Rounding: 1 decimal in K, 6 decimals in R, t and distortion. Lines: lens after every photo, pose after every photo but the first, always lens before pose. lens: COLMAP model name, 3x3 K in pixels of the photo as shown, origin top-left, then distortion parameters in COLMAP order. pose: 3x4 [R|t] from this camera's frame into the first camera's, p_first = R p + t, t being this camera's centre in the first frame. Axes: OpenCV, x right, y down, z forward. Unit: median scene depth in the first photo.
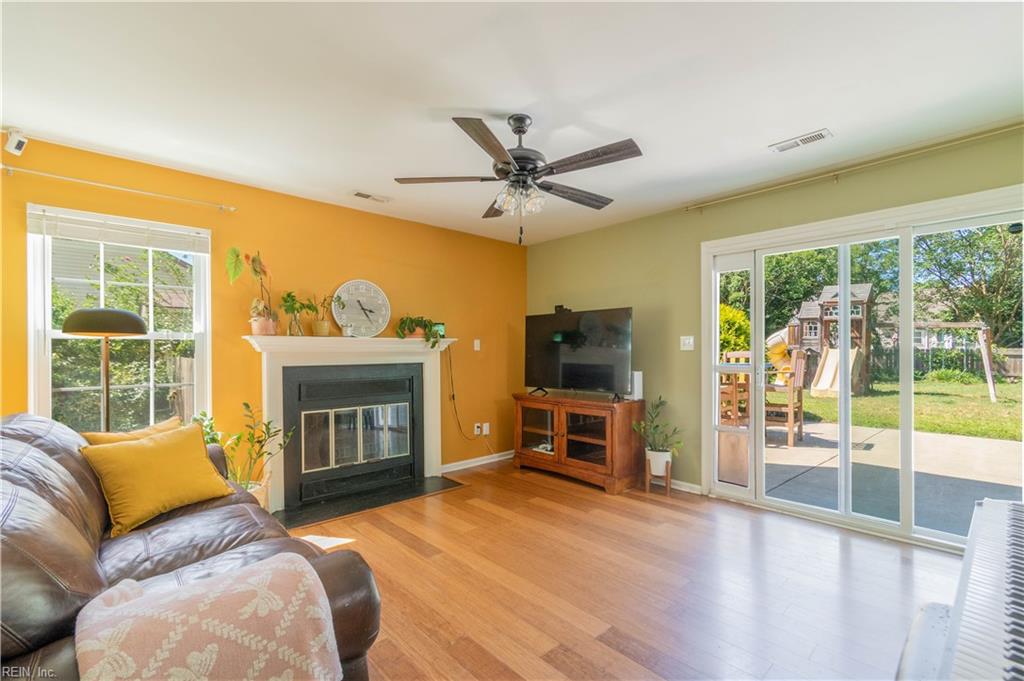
lens RADIAL K [[454.4, 0, 517.3], [0, 454.4, 352.5], [0, 0, 1]] dist [0.001894, 0.000165]
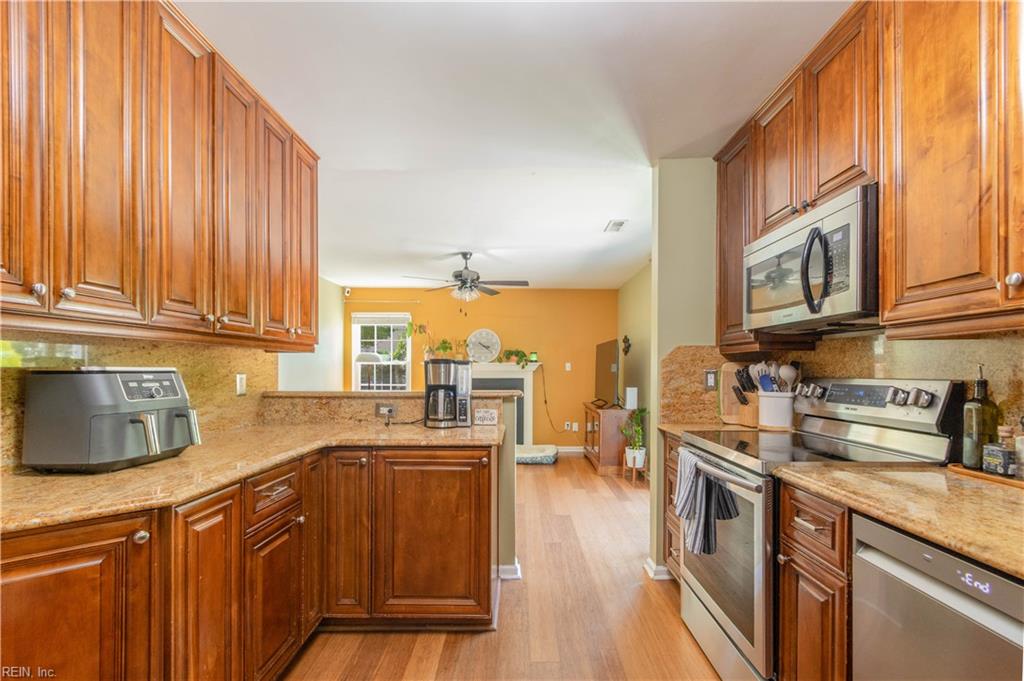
lens RADIAL K [[459.2, 0, 514.5], [0, 459.2, 371.8], [0, 0, 1]] dist [0.000095, -0.000046]
pose [[0.732746, 0.007624, -0.680460, 0.891314], [-0.008356, 0.999963, 0.002206, -0.002641], [0.680451, 0.004069, 0.732782, -0.187944]]
